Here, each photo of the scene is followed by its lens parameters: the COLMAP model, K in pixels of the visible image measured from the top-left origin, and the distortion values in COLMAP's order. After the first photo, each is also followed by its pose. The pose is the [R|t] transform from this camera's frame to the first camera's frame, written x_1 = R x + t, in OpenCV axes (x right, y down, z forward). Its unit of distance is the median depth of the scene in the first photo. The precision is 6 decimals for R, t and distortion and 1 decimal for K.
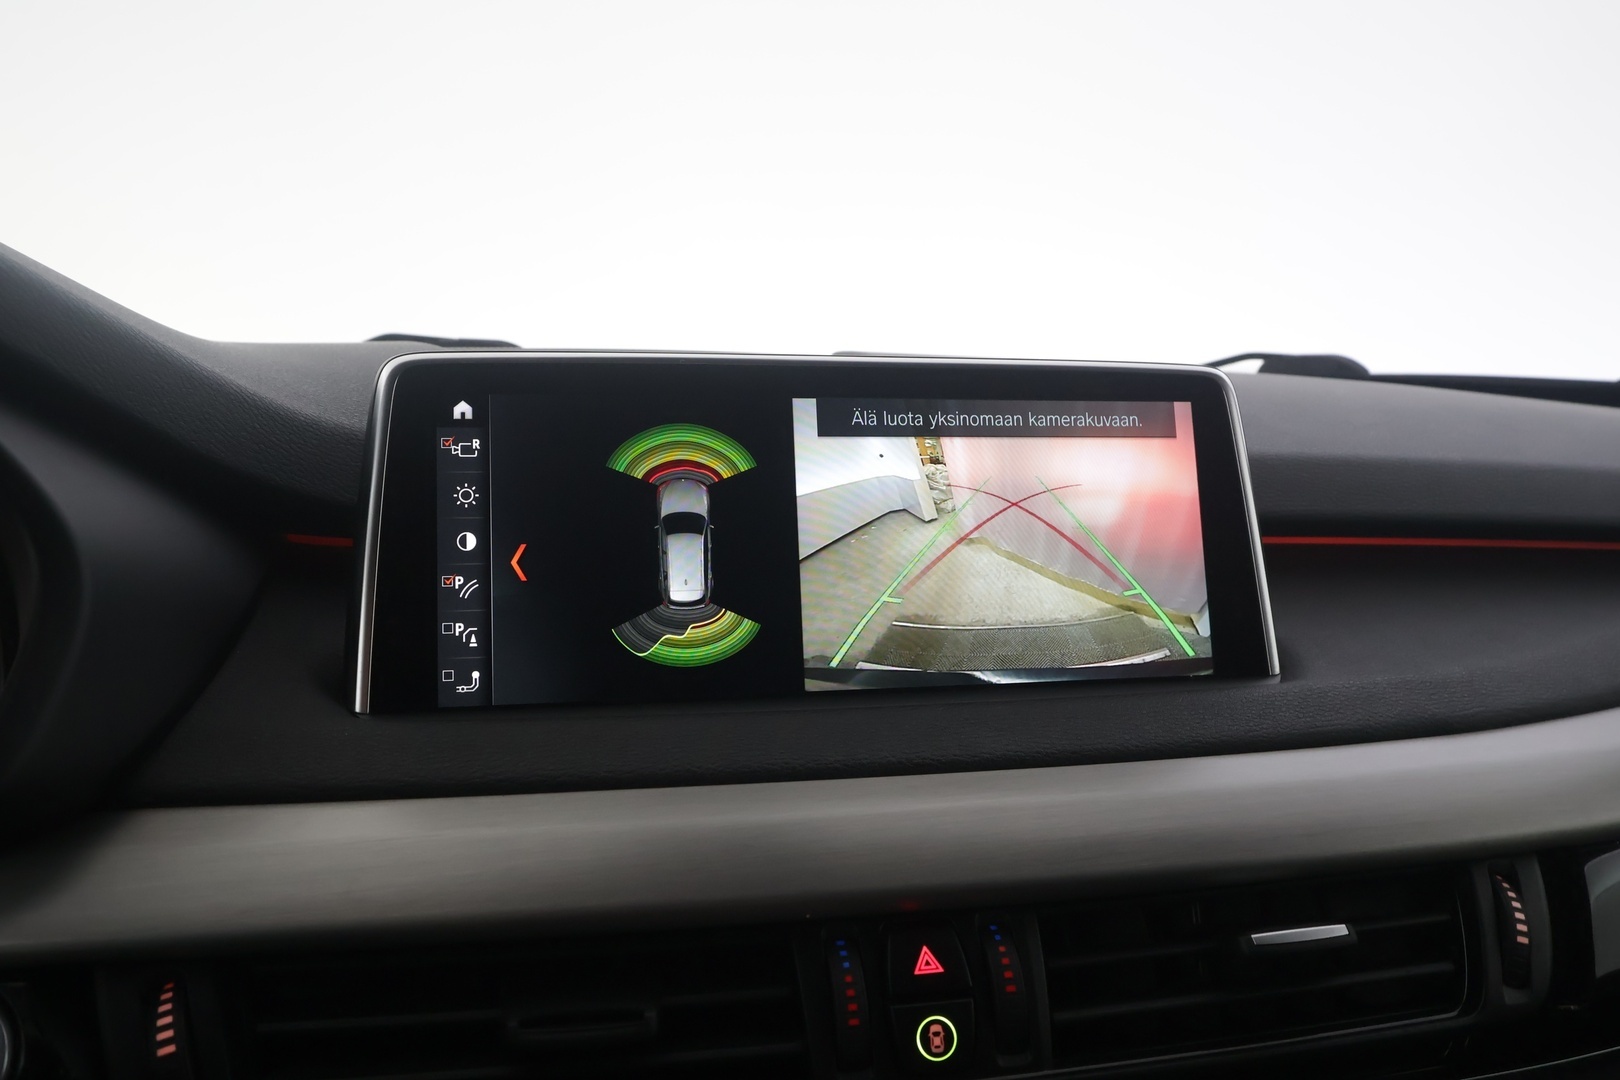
lens RADIAL K [[1281.7, 0, 809.9], [0, 1281.7, 535.1], [0, 0, 1]] dist [0.003632, -0.004919]
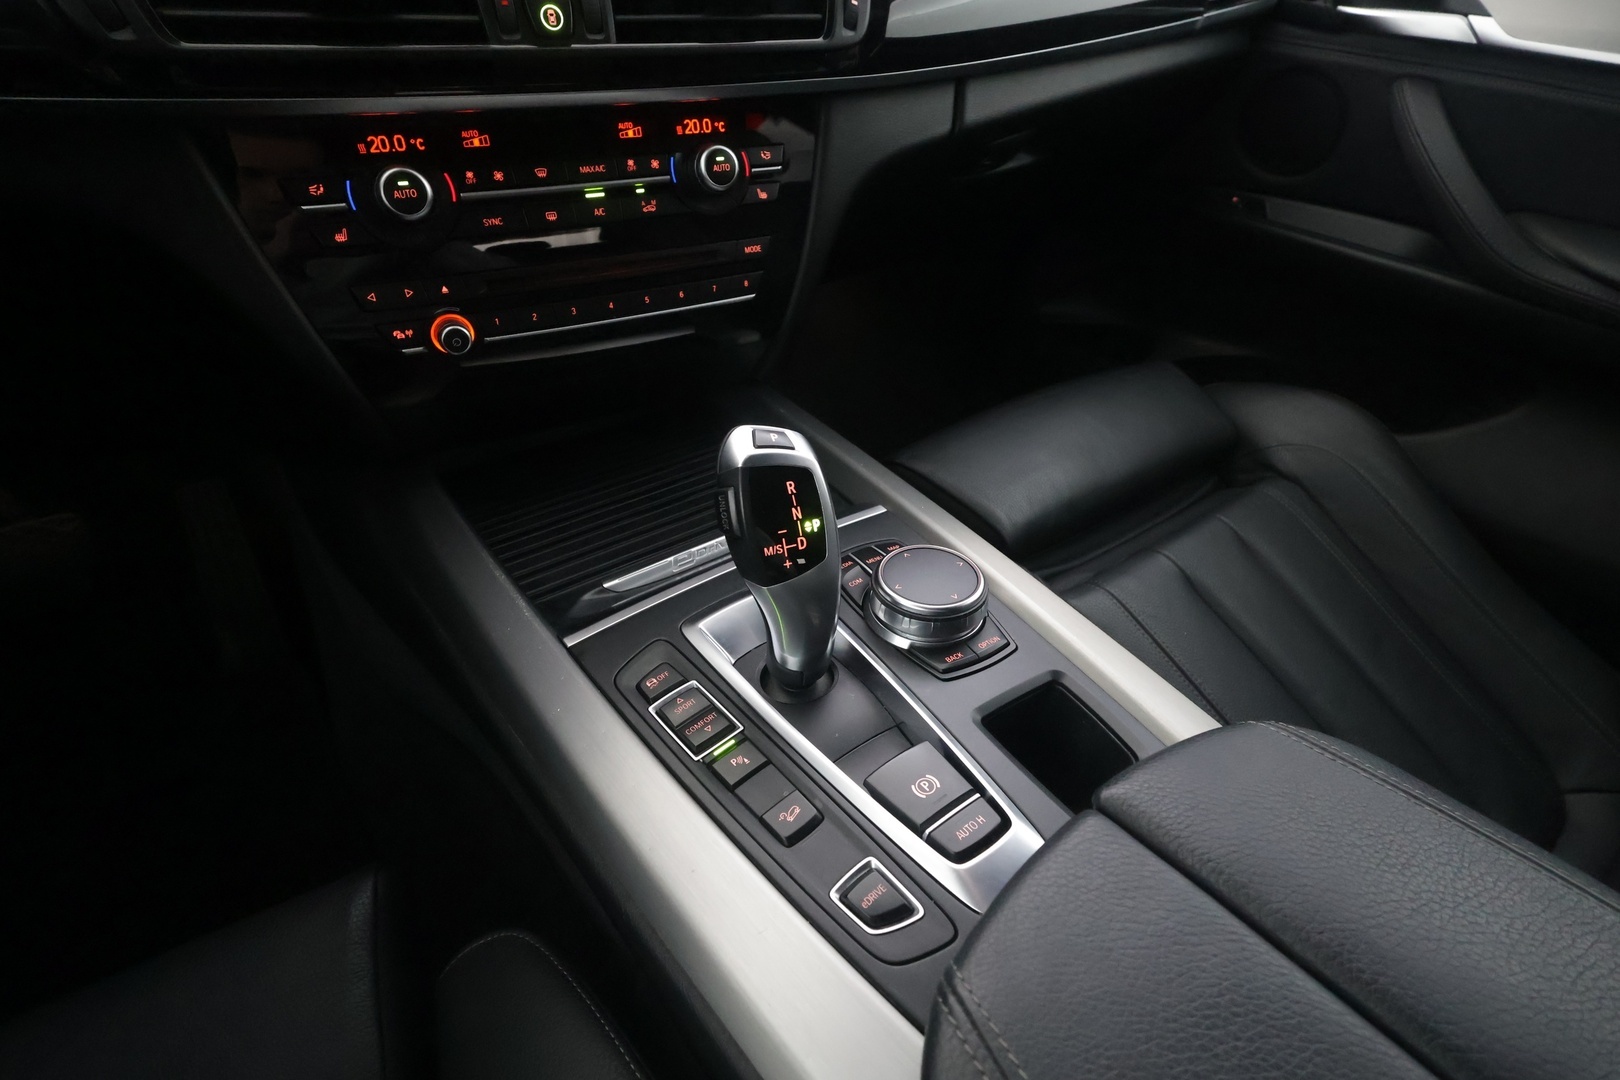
lens RADIAL K [[789.7, 0, 808.2], [0, 789.7, 542.1], [0, 0, 1]] dist [0.002959, 0.000406]
pose [[0.958376, -0.137970, 0.249959, 0.053978], [-0.030149, 0.821687, 0.569141, 0.308403], [-0.283912, -0.552987, 0.783326, -0.435953]]
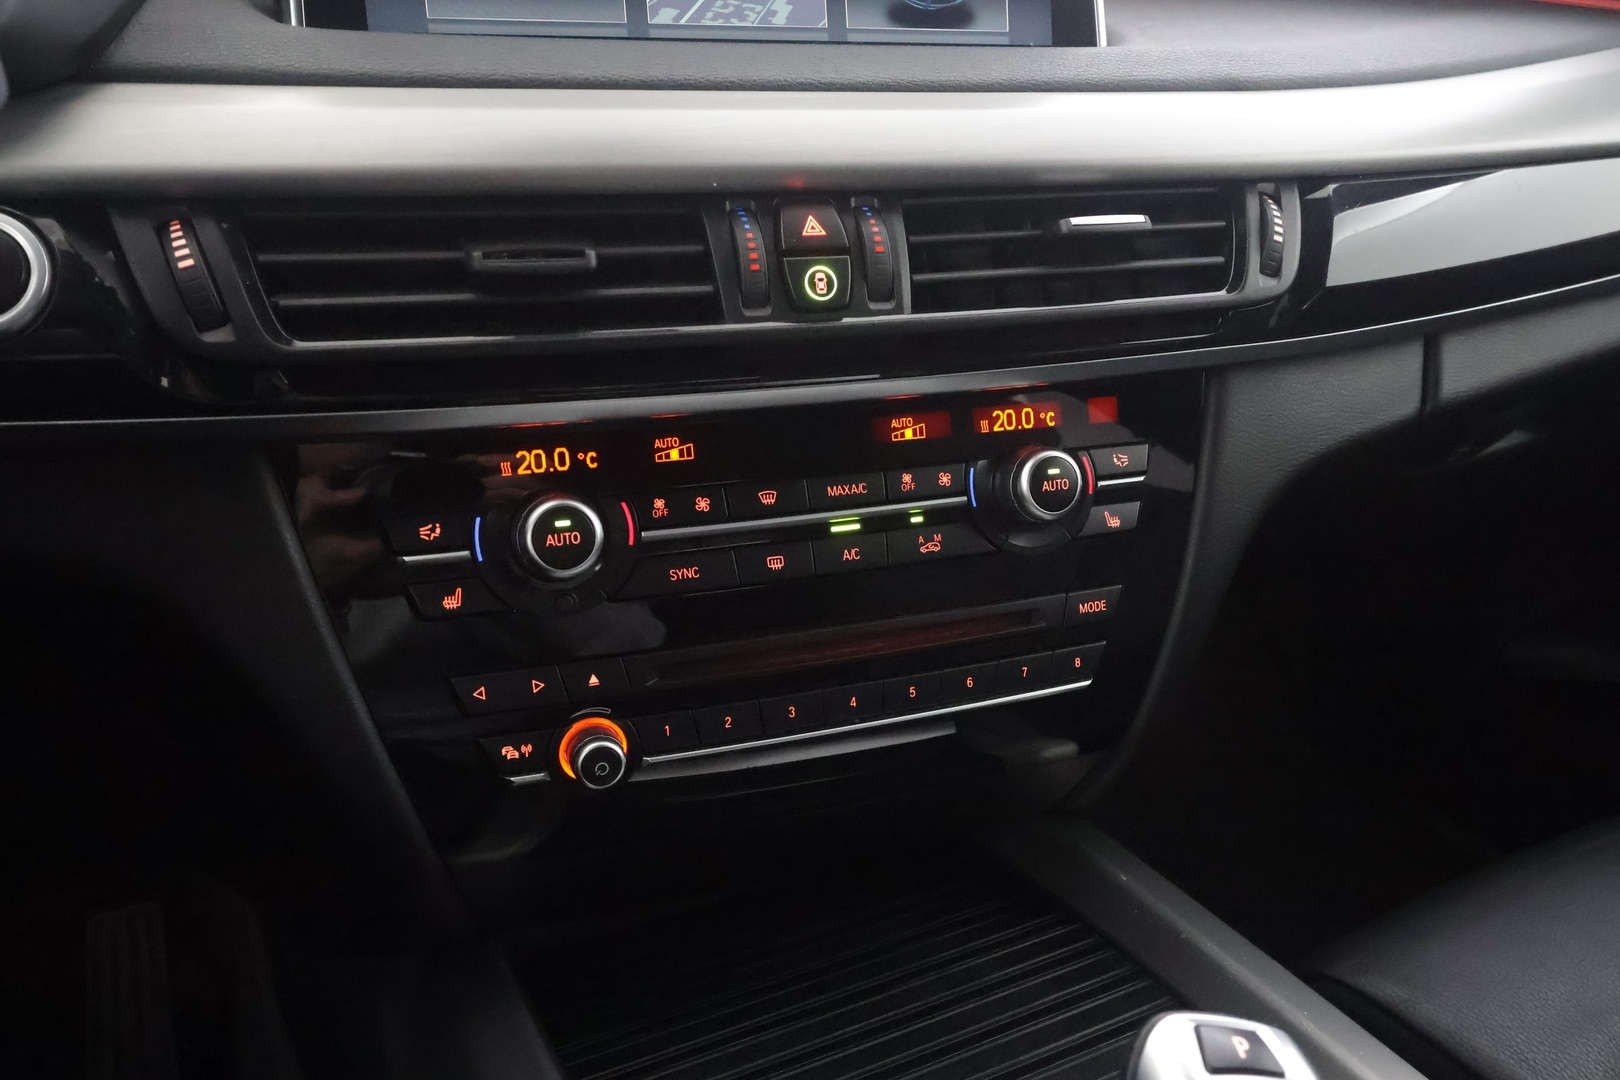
lens RADIAL K [[1281.7, 0, 806.8], [0, 1281.7, 543.6], [0, 0, 1]] dist [0.003632, -0.004919]
pose [[0.992006, -0.034715, 0.121319, -0.065559], [-0.000832, 0.959595, 0.281383, 0.249940], [-0.126186, -0.279235, 0.951896, -0.222158]]
